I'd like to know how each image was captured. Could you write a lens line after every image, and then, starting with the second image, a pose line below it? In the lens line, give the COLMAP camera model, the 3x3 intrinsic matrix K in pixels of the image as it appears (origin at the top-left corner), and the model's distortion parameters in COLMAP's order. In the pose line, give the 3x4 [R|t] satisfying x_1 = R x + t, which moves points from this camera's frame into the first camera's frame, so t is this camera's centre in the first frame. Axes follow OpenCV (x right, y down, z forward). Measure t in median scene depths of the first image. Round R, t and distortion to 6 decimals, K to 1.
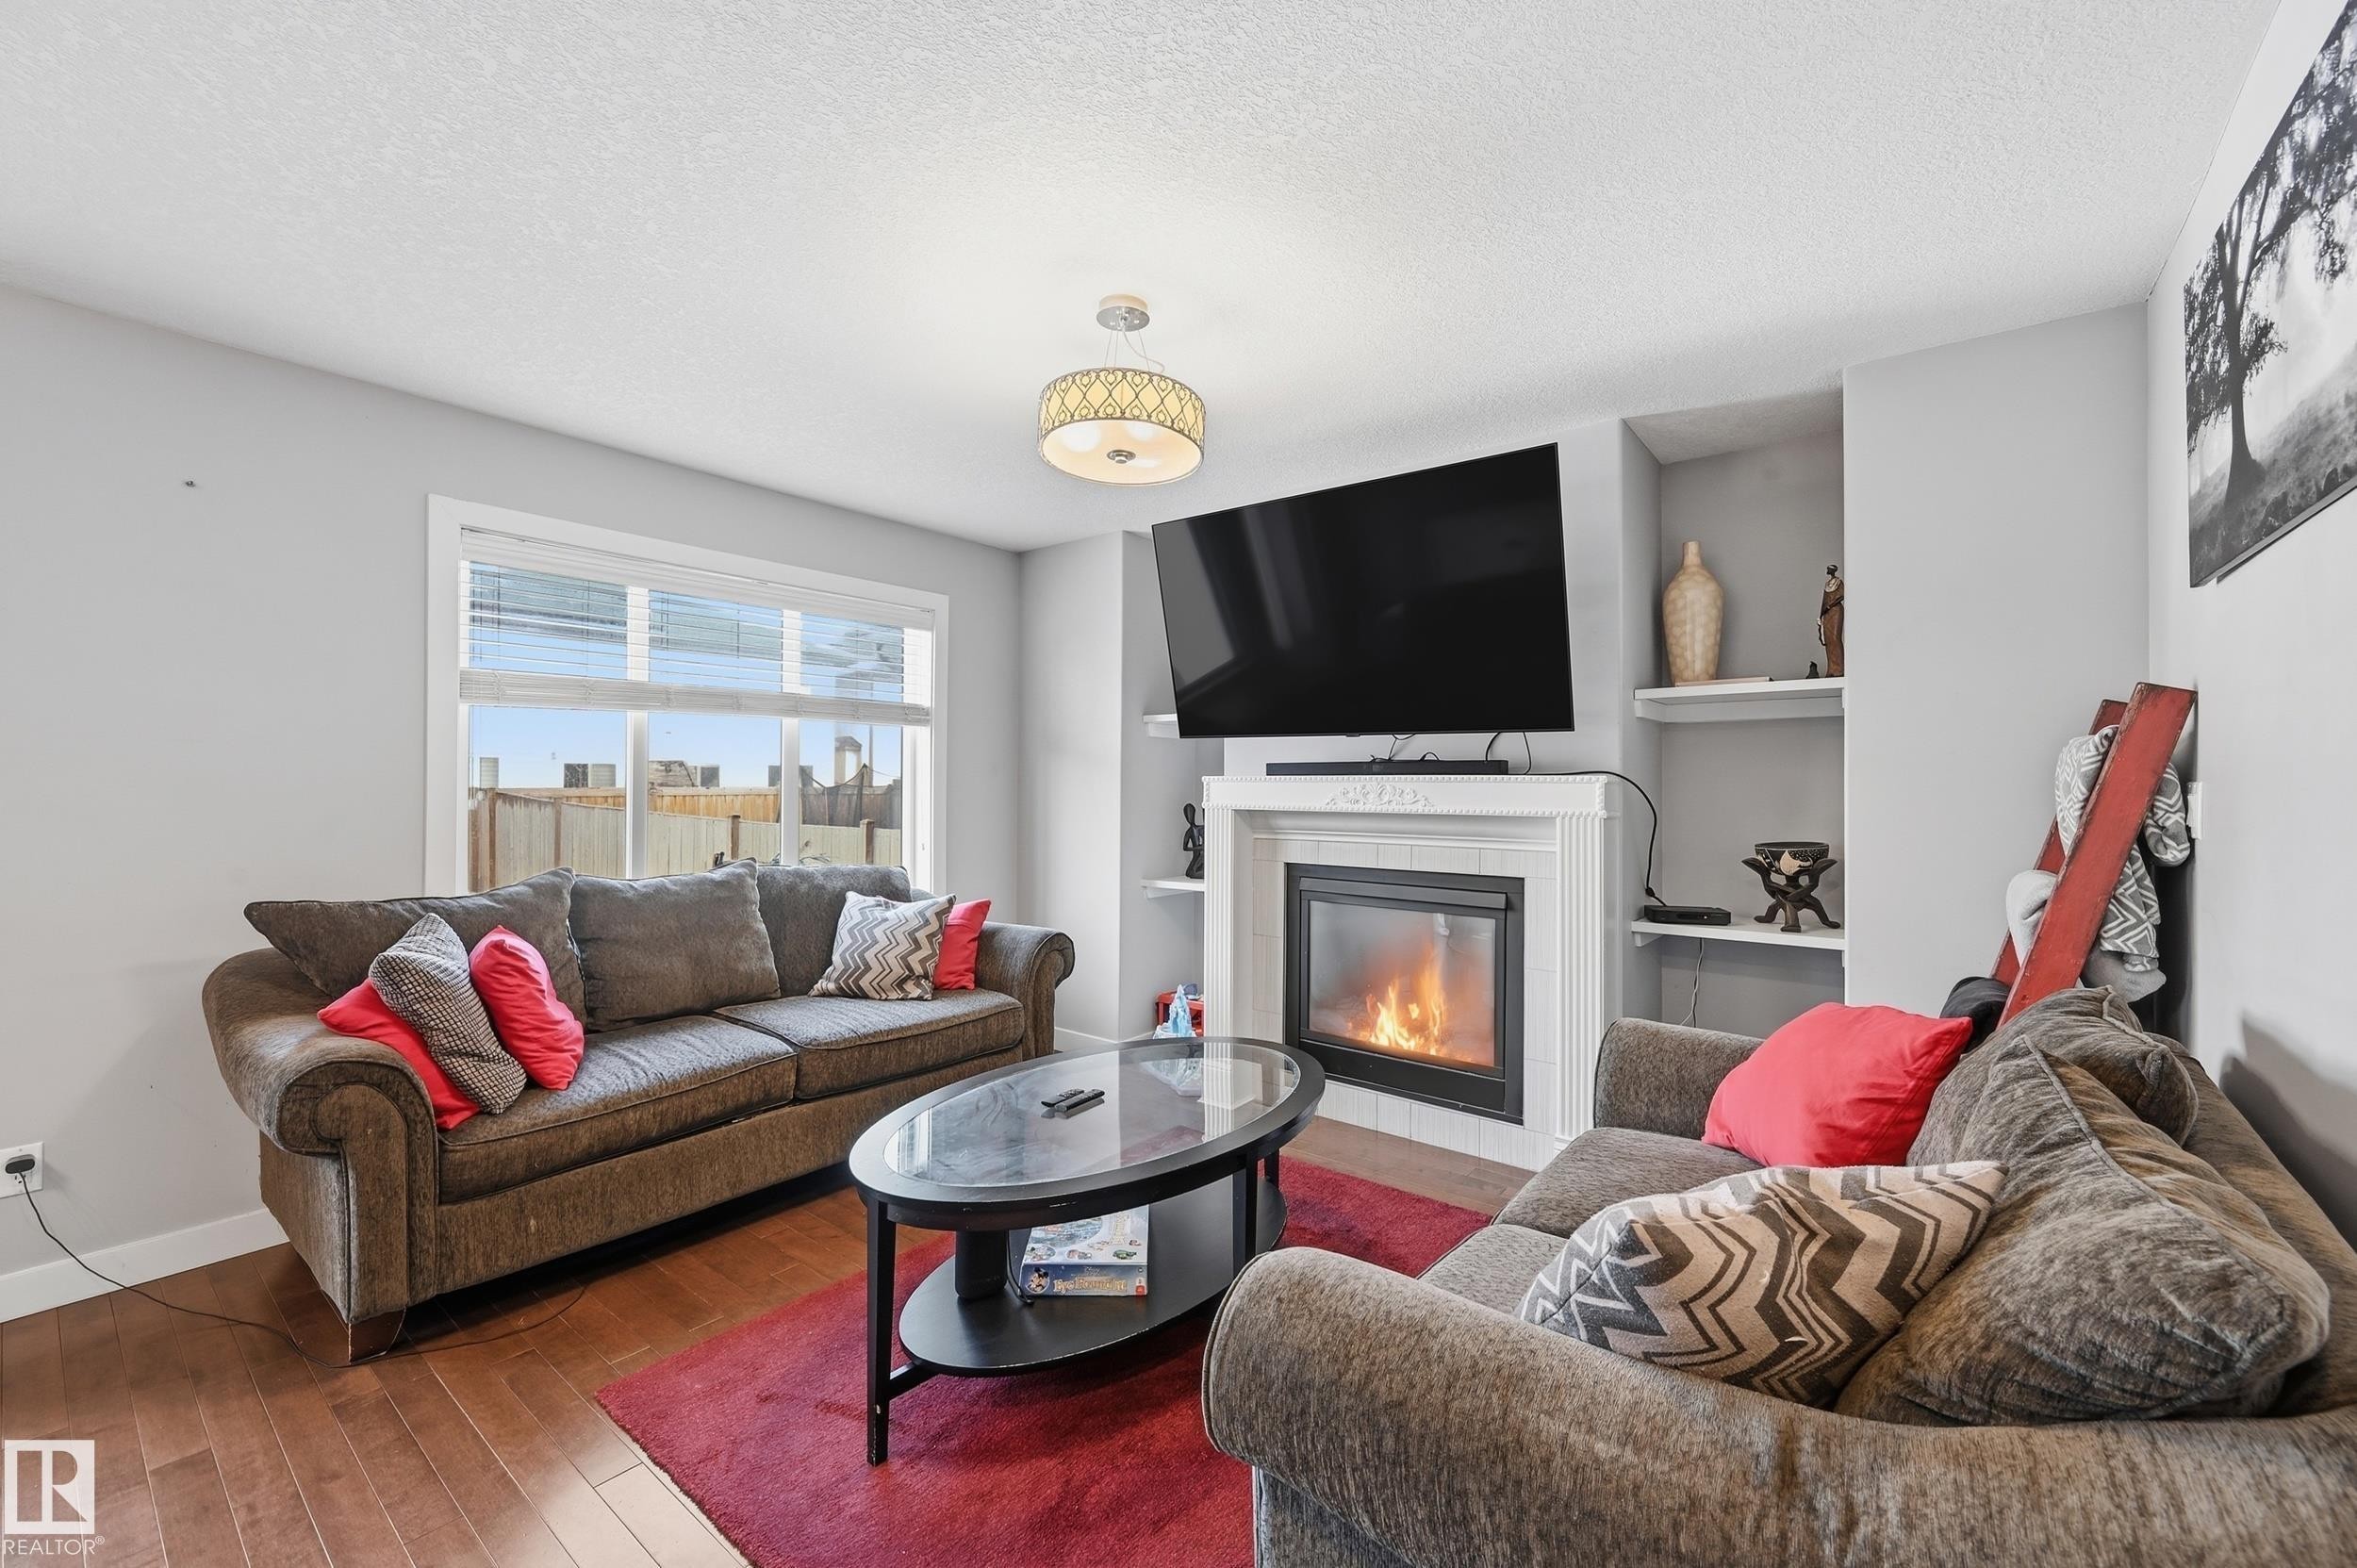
lens RADIAL K [[946.3, 0, 1176.5], [0, 946.3, 774.2], [0, 0, 1]] dist [0.001905, 0.000139]
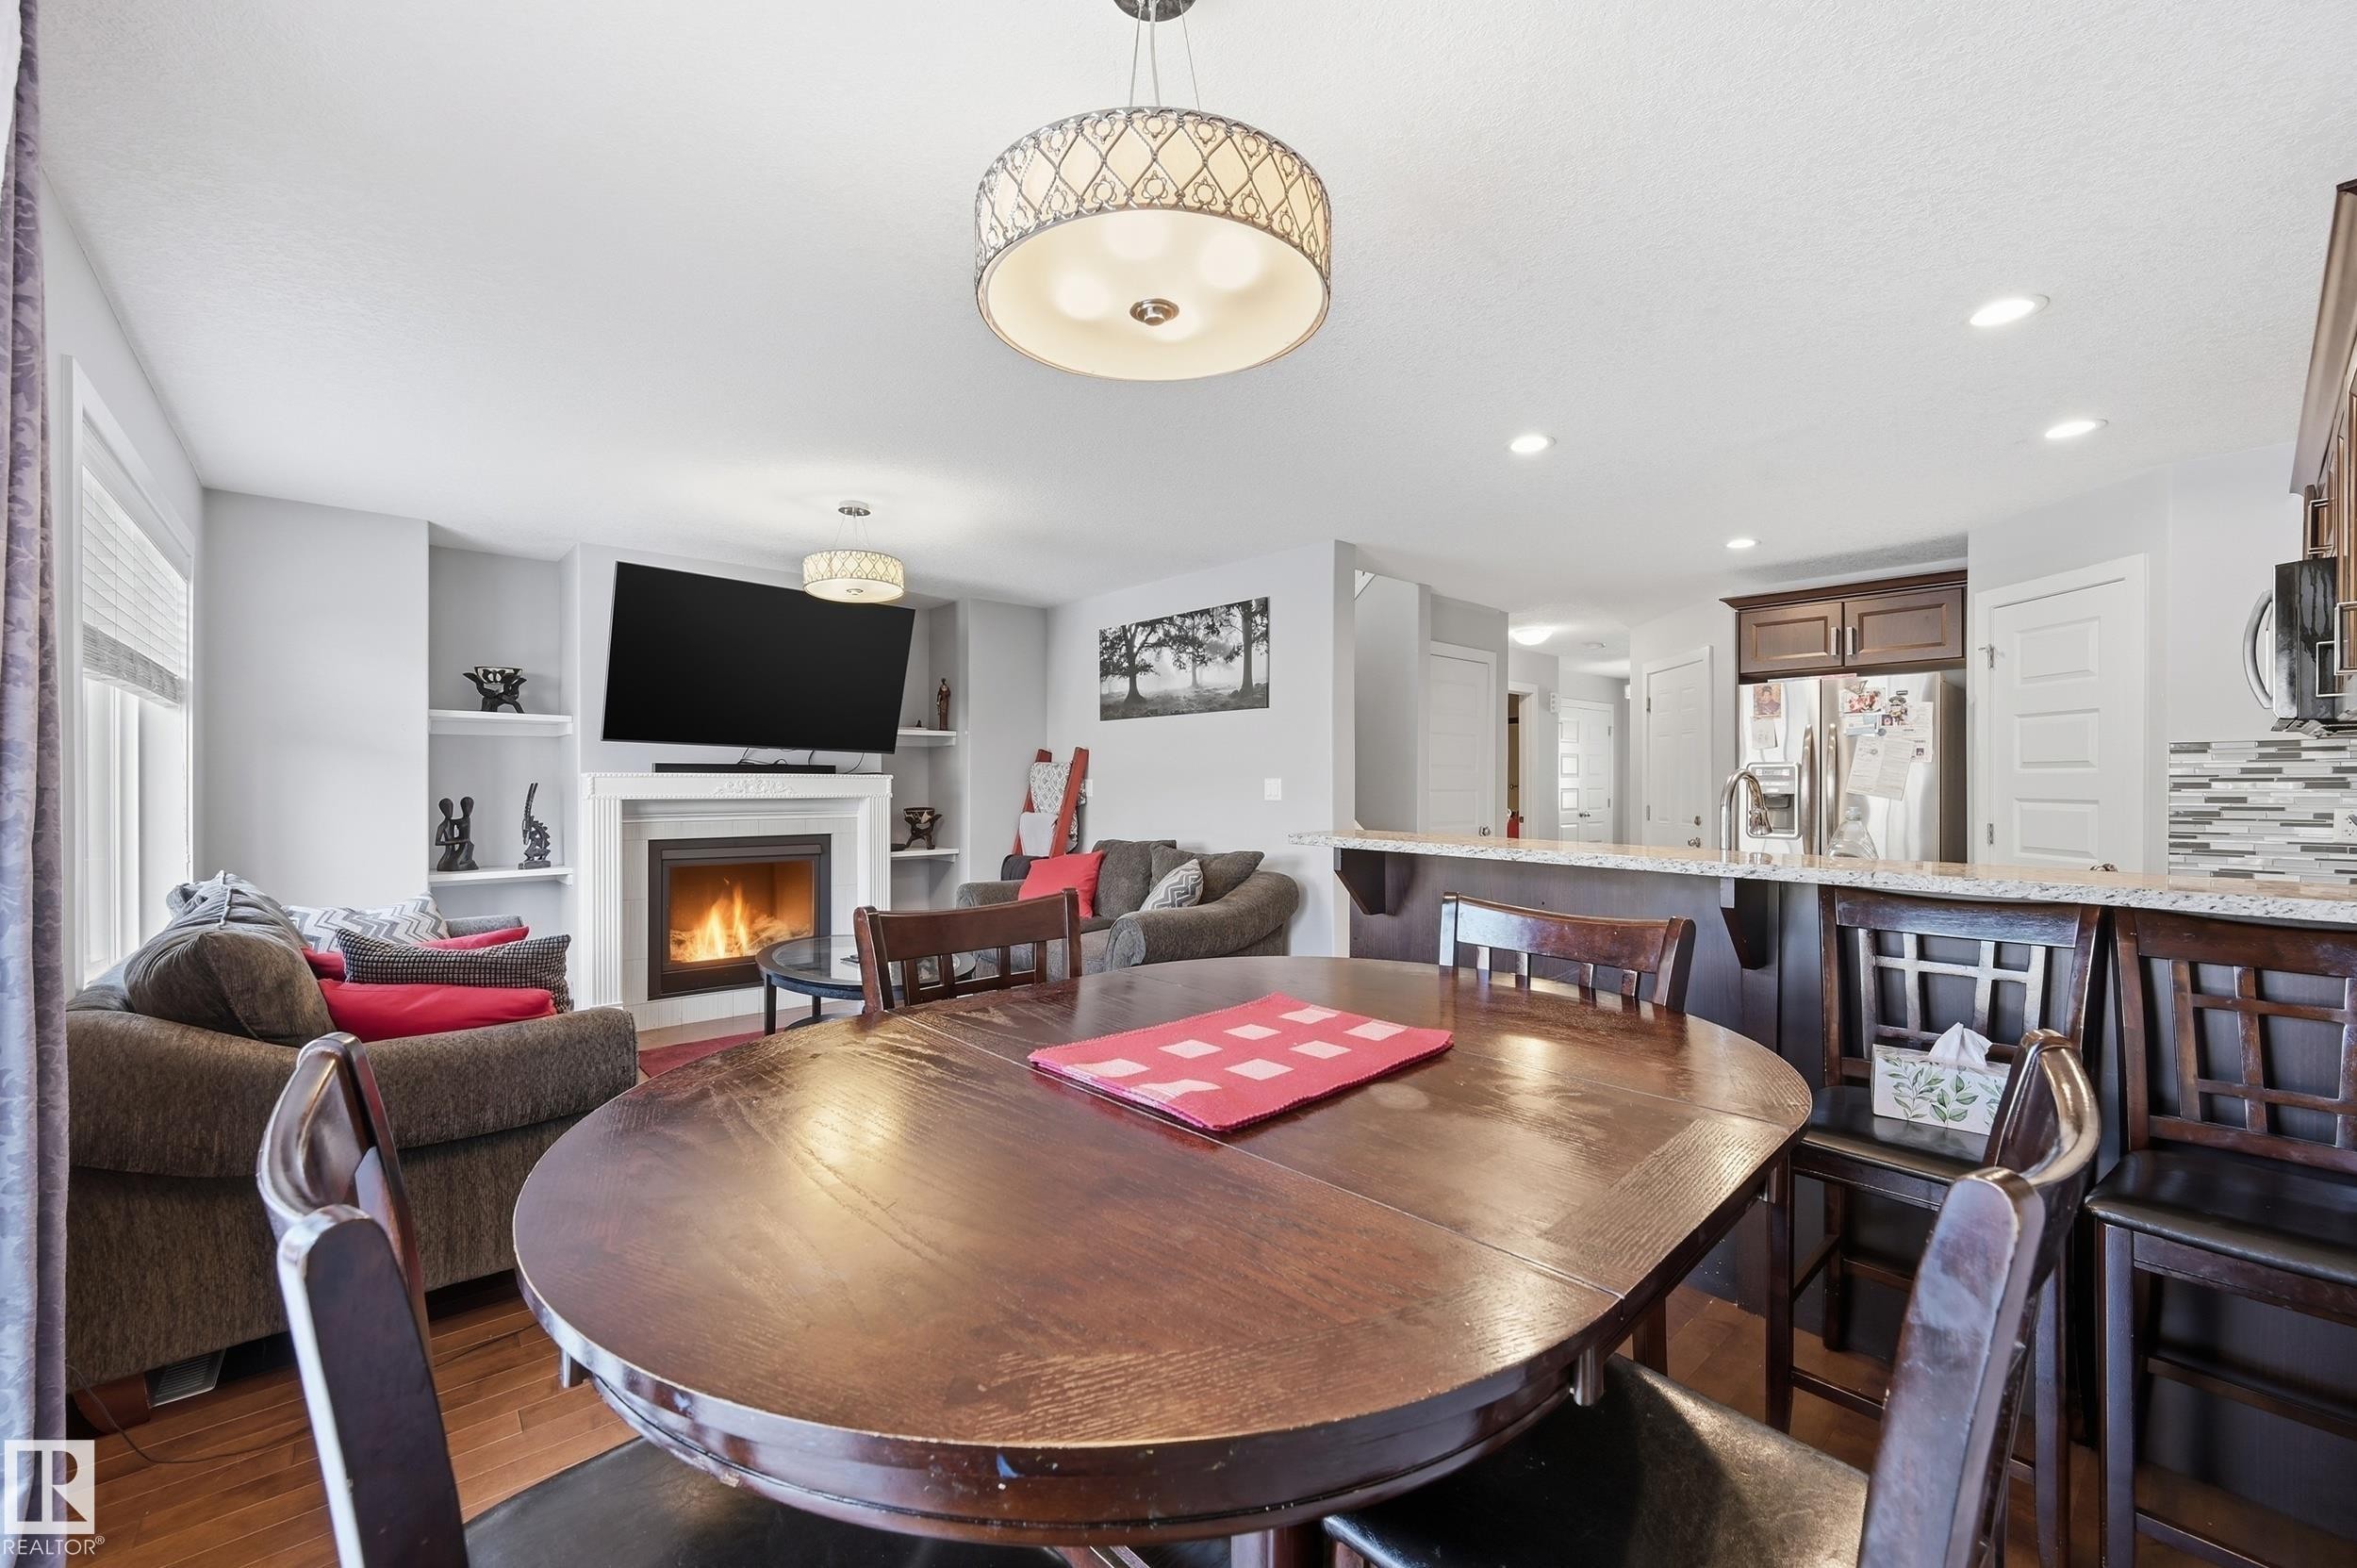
lens RADIAL K [[946.3, 0, 1175.0], [0, 946.3, 788.2], [0, 0, 1]] dist [0.001905, 0.000139]
pose [[0.182359, -0.008966, 0.983191, -1.128132], [-0.012814, 0.999852, 0.011495, -0.001380], [-0.983149, -0.014695, 0.182217, 0.068113]]
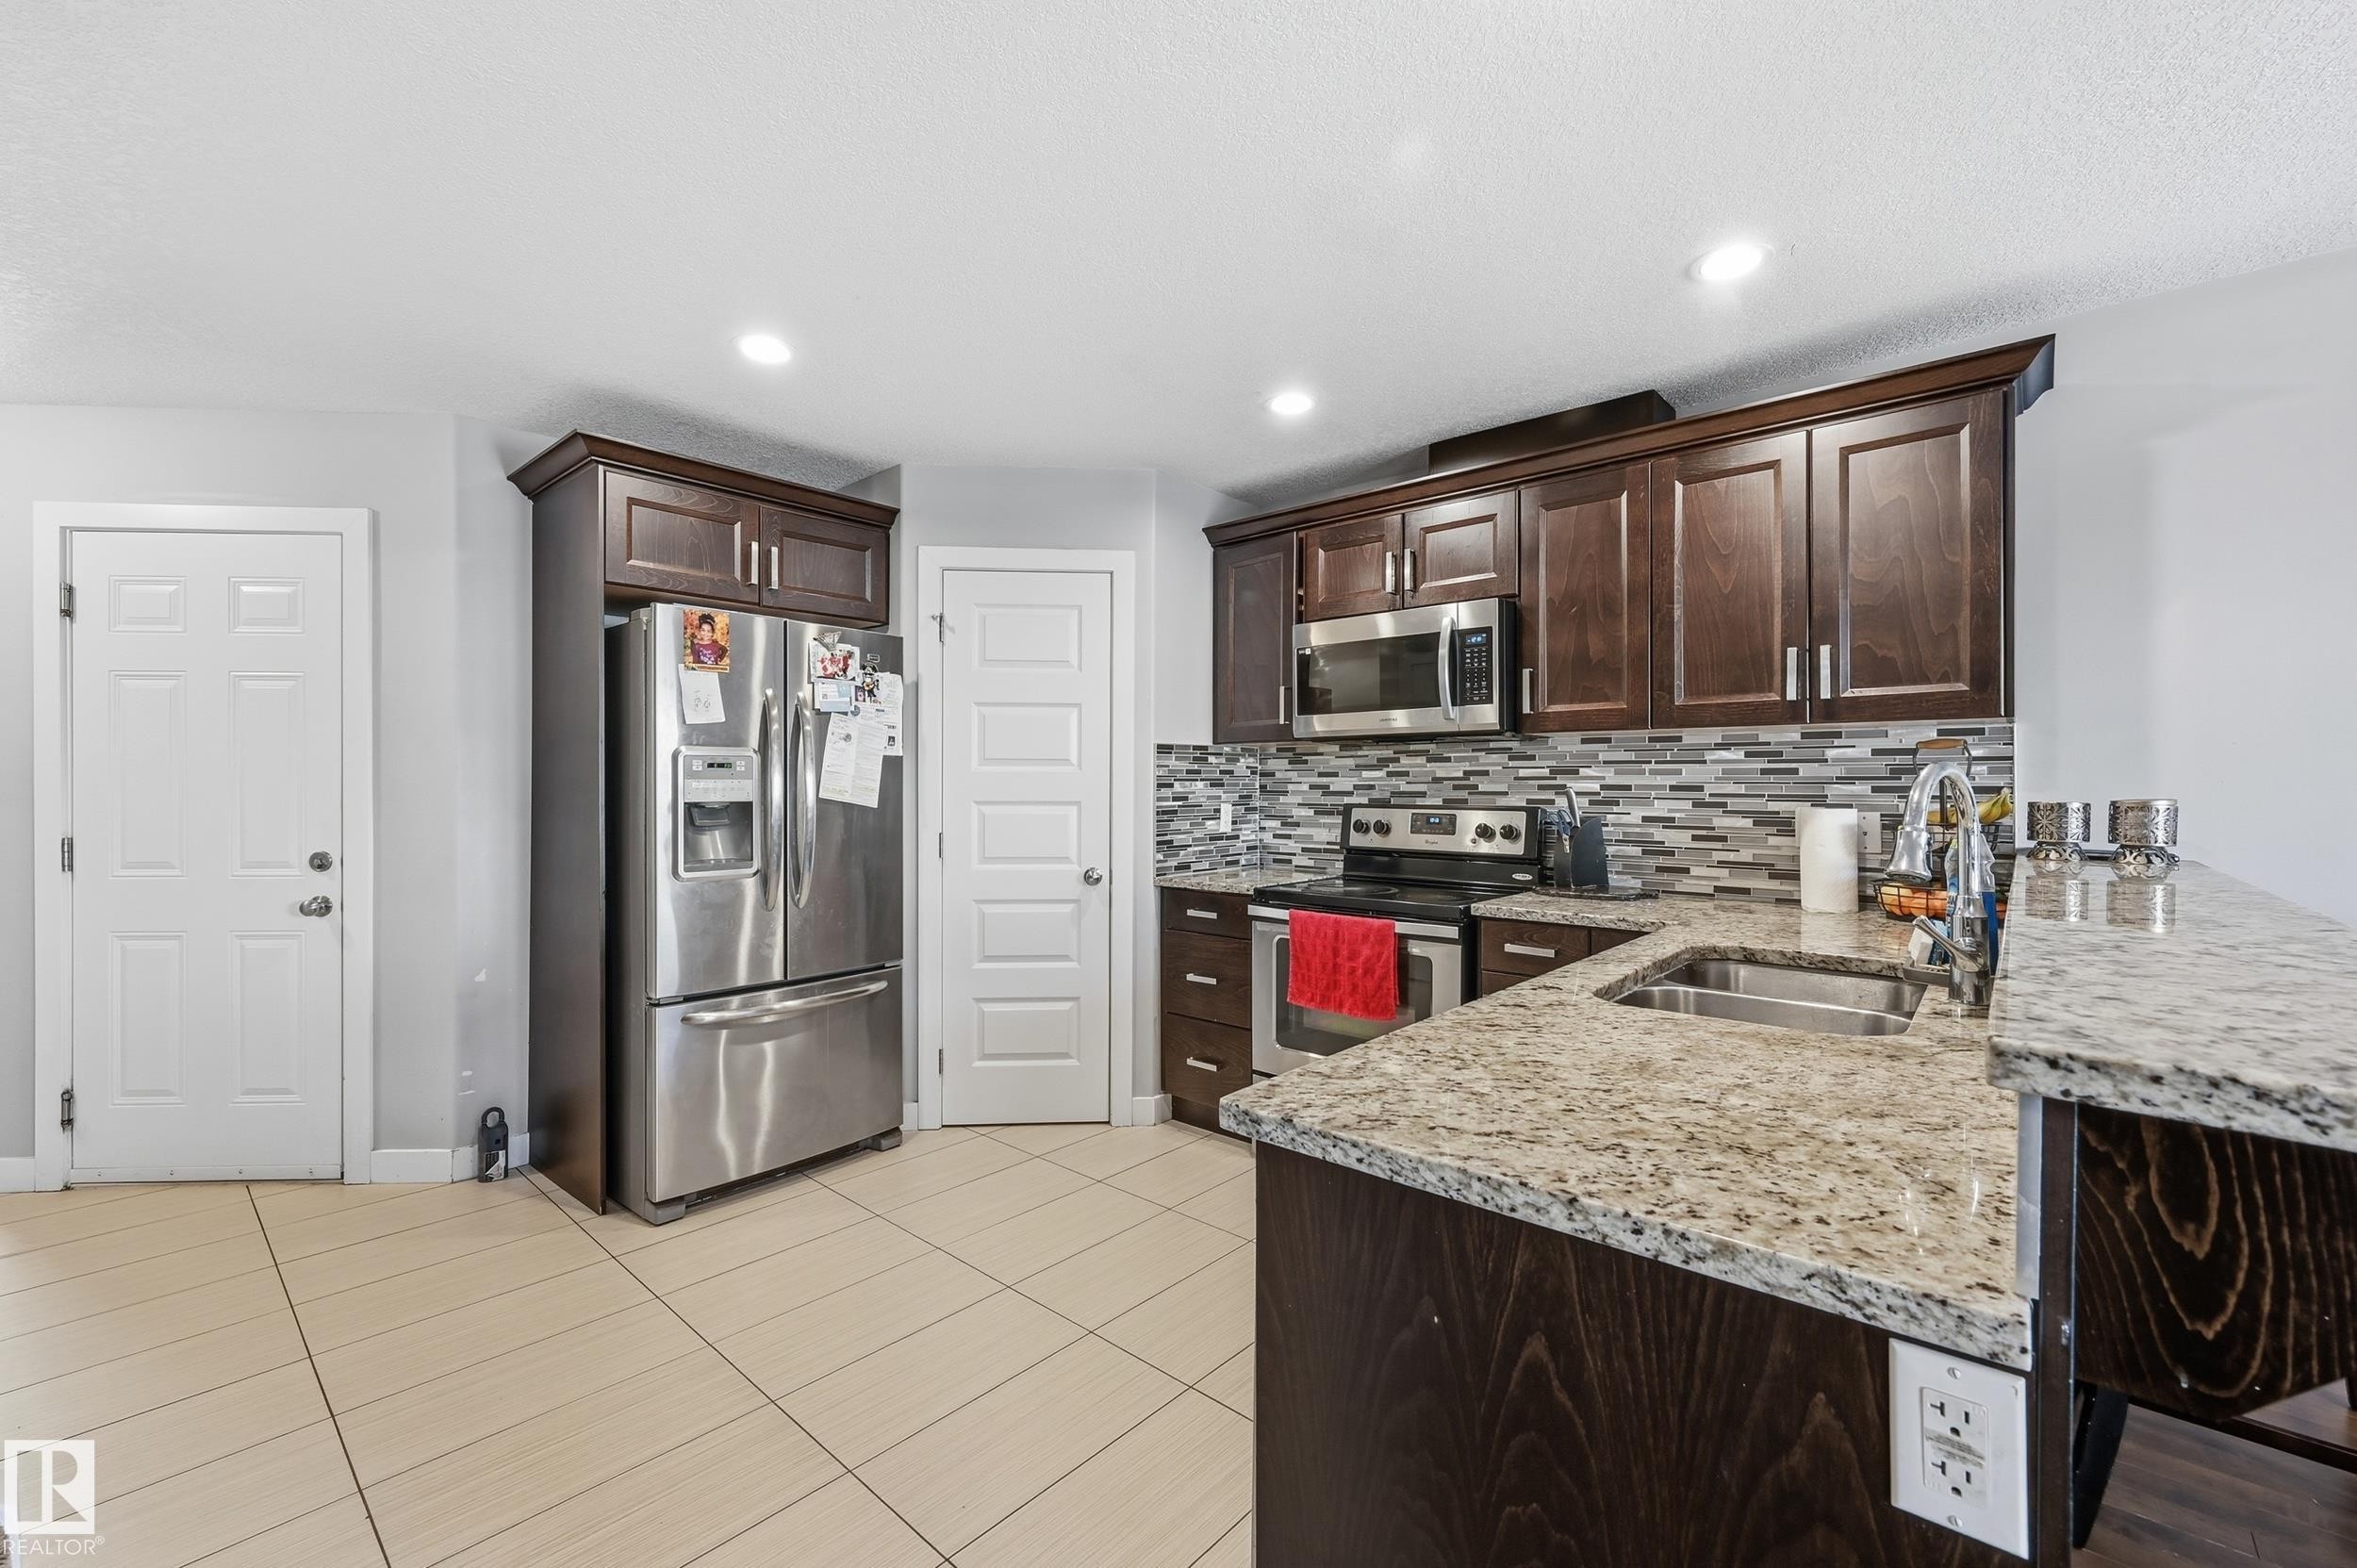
lens RADIAL K [[972.7, 0, 1164.7], [0, 972.7, 786.6], [0, 0, 1]] dist [-0.002099, -0.000361]
pose [[-0.998296, -0.002891, 0.058274, -0.007187], [-0.003312, 0.999969, -0.007129, 0.002938], [-0.058252, -0.007310, -0.998275, 0.266344]]
